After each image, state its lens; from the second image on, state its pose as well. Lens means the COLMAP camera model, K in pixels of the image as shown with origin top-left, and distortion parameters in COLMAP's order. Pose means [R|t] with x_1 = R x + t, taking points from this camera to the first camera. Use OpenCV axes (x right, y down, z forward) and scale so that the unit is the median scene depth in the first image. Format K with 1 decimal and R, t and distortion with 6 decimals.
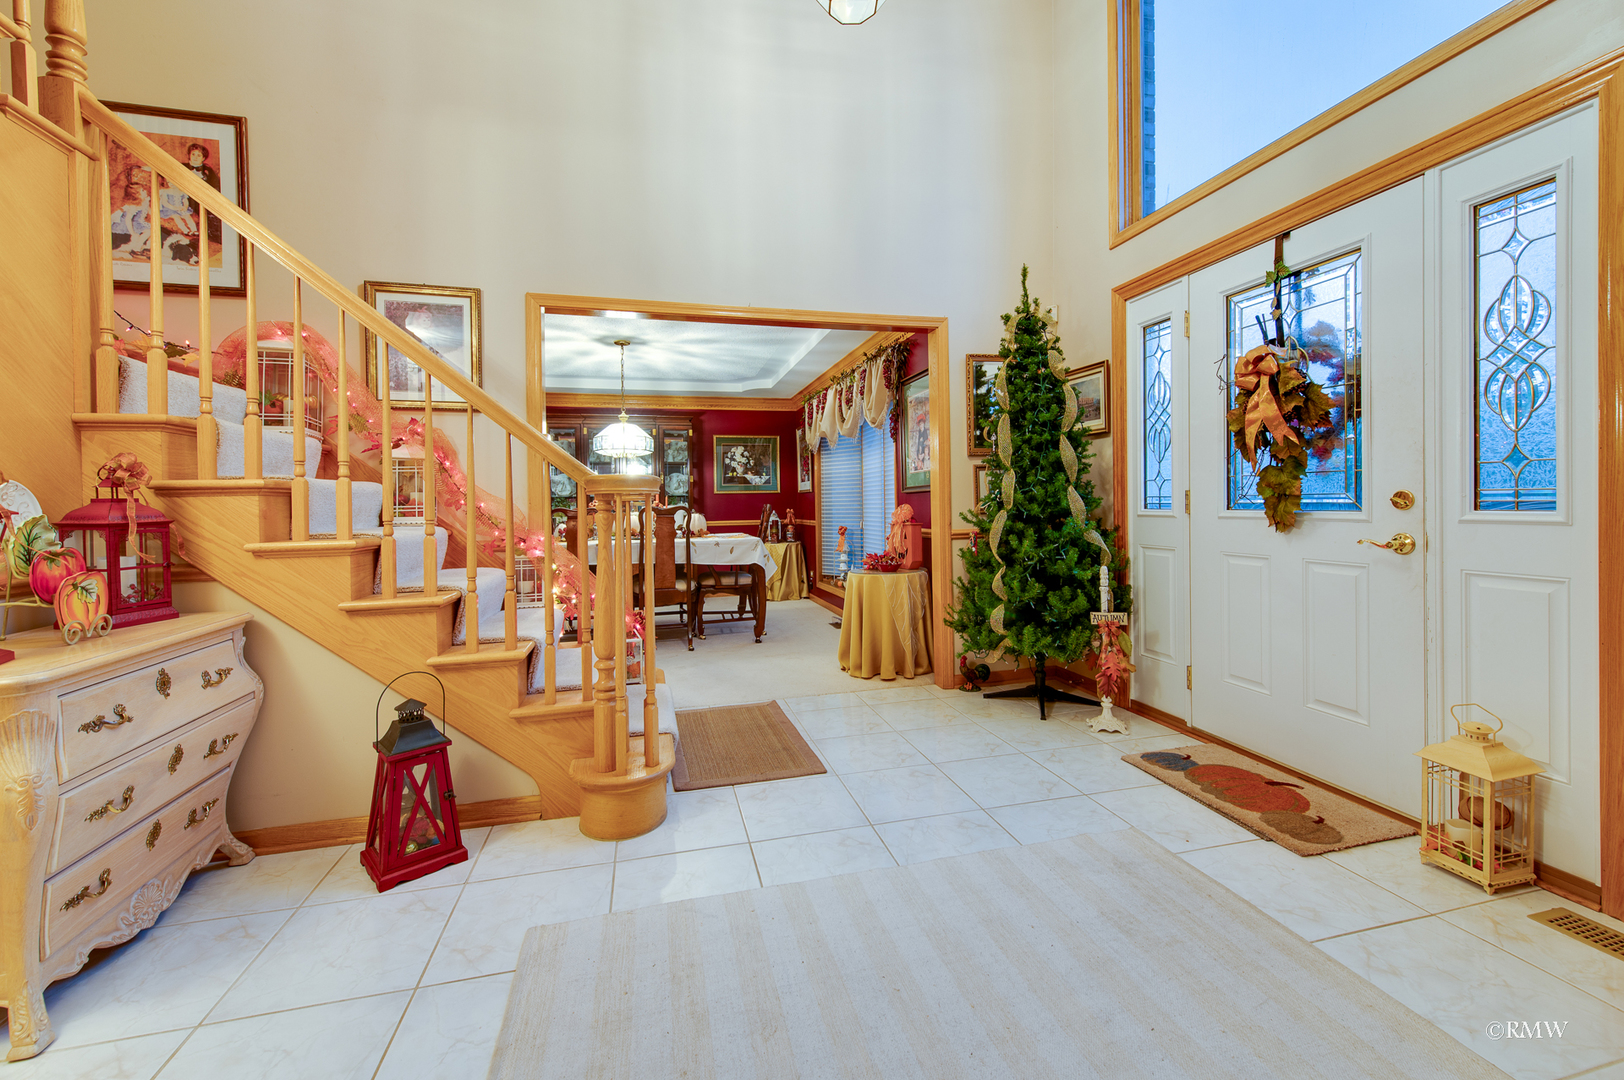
lens RADIAL K [[651.9, 0, 827.0], [0, 651.9, 512.7], [0, 0, 1]] dist [0.016476, -0.003454]
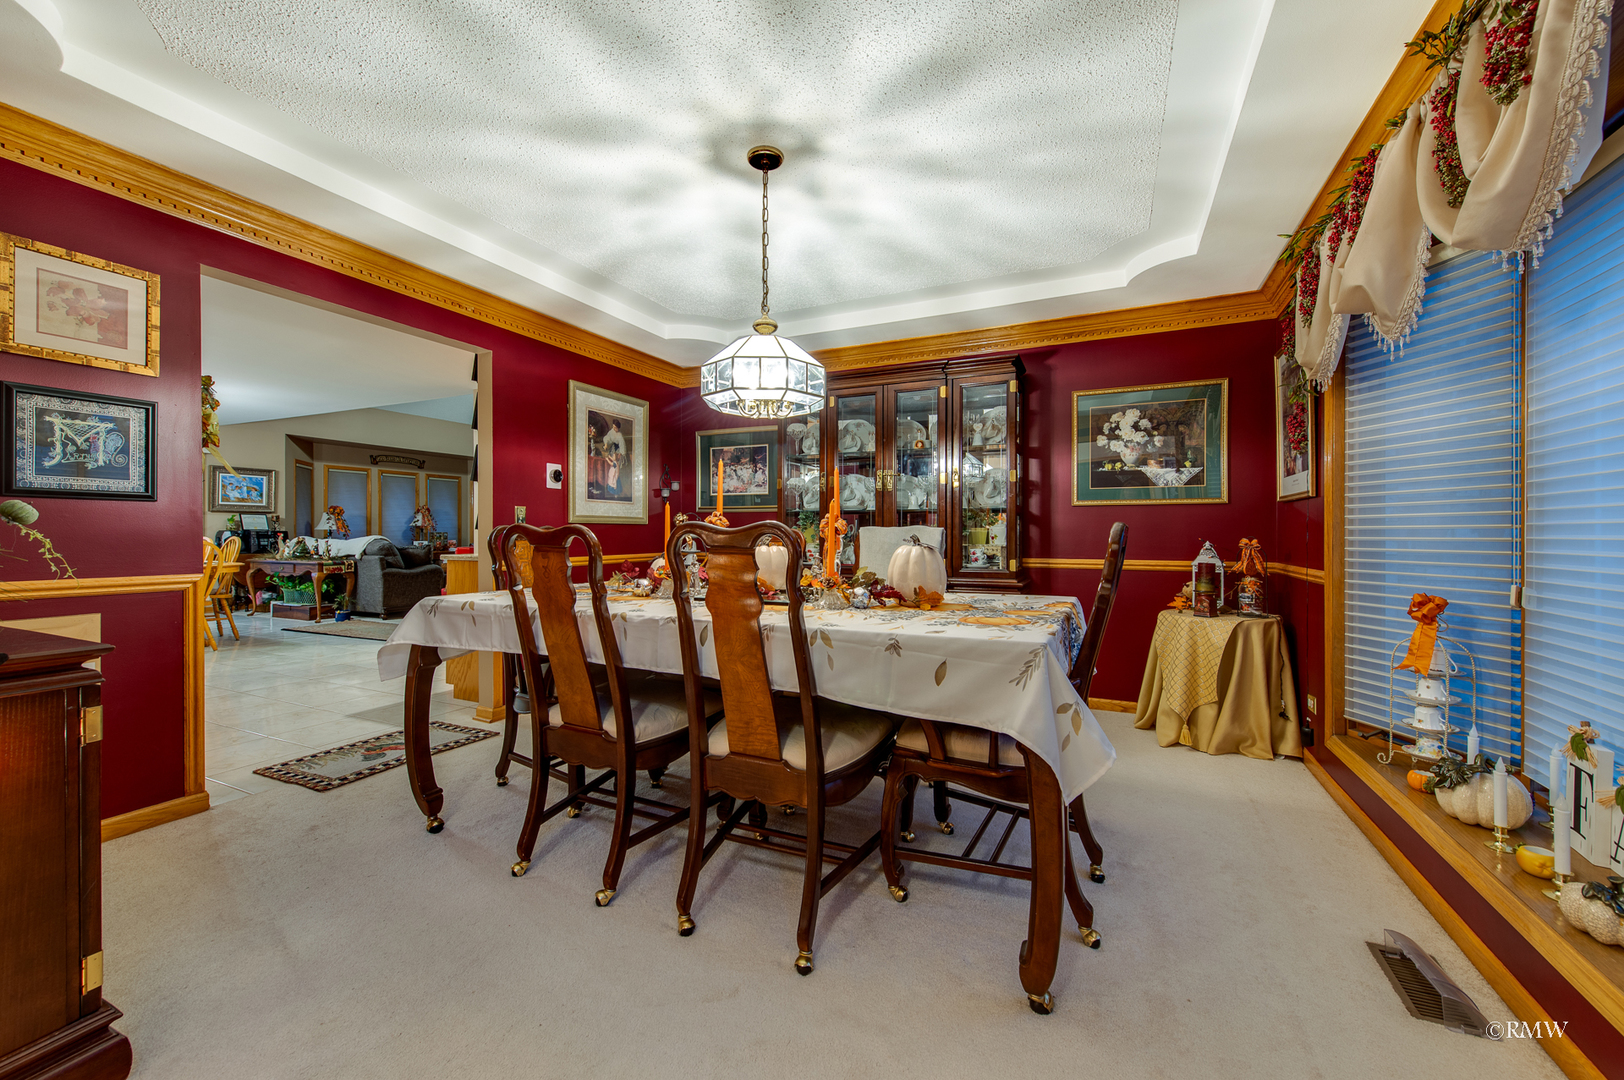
lens RADIAL K [[651.9, 0, 800.3], [0, 651.9, 529.9], [0, 0, 1]] dist [0.016476, -0.003454]
pose [[0.759501, 0.013480, -0.650366, -0.000631], [-0.021956, 0.999747, -0.004919, -0.004599], [0.650135, 0.018016, 0.759605, 0.720482]]
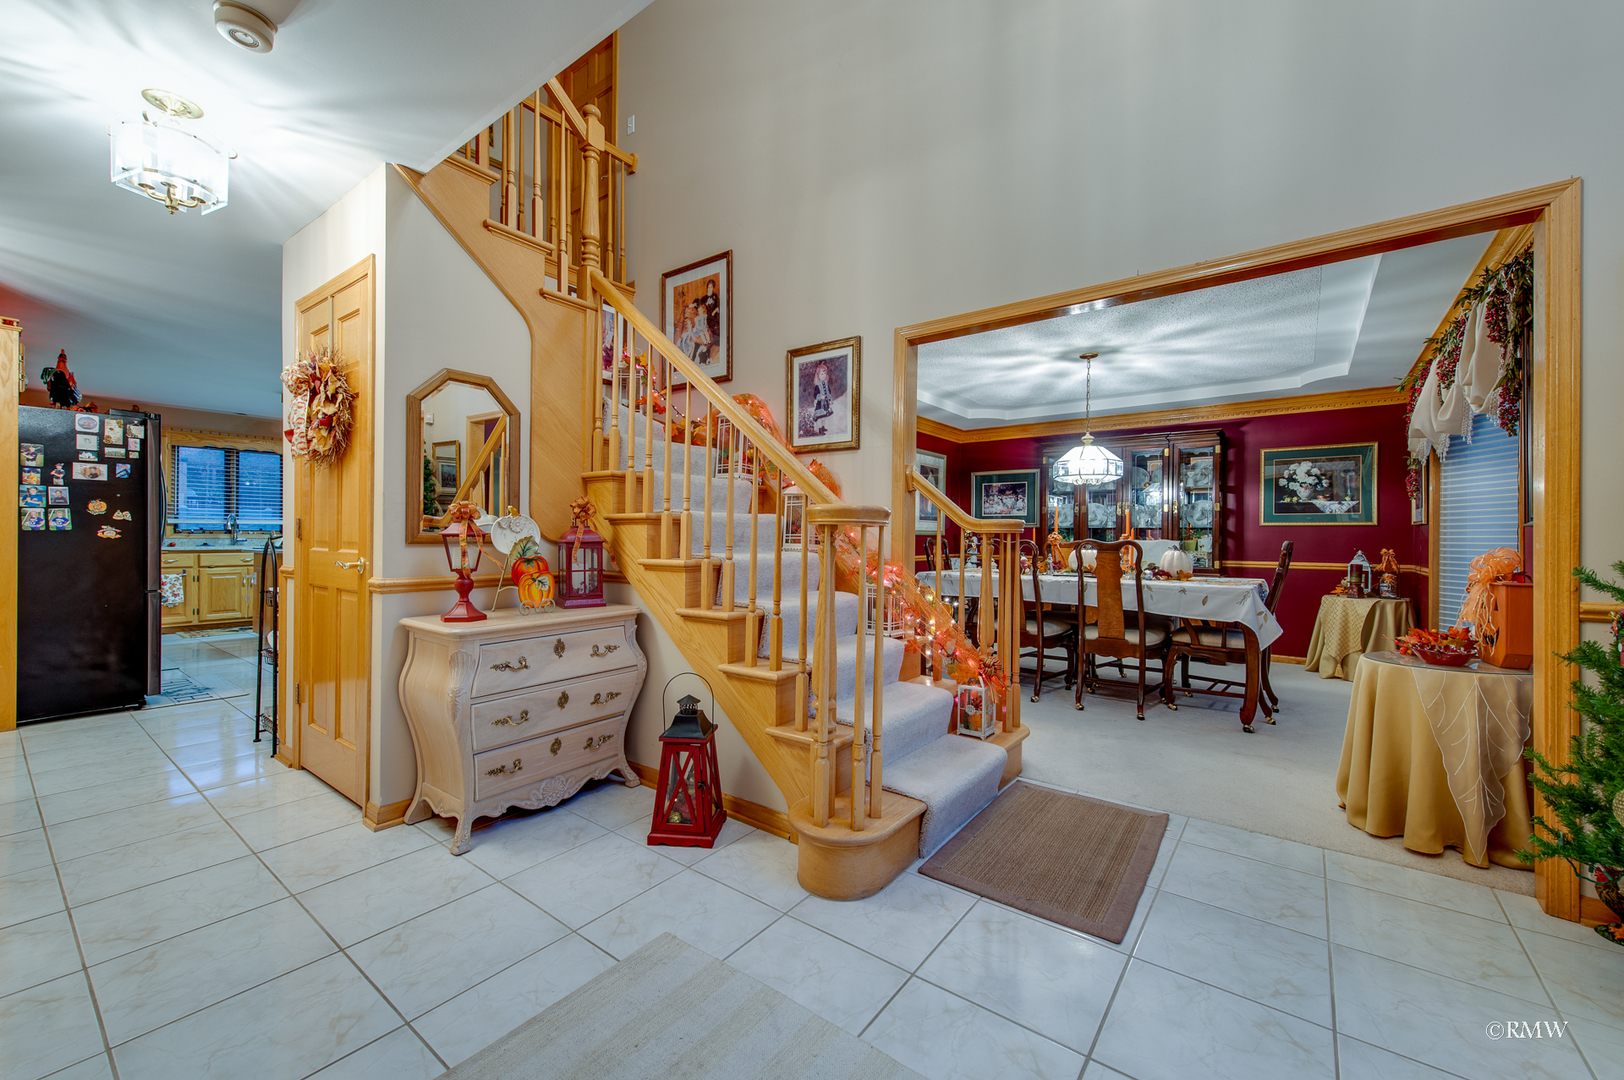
lens RADIAL K [[651.9, 0, 808.7], [0, 651.9, 534.4], [0, 0, 1]] dist [0.016476, -0.003454]
pose [[0.614711, 0.017502, -0.788558, 0.167616], [-0.028657, 0.999589, -0.000153, -0.005825], [0.788232, 0.022692, 0.614960, 0.167240]]
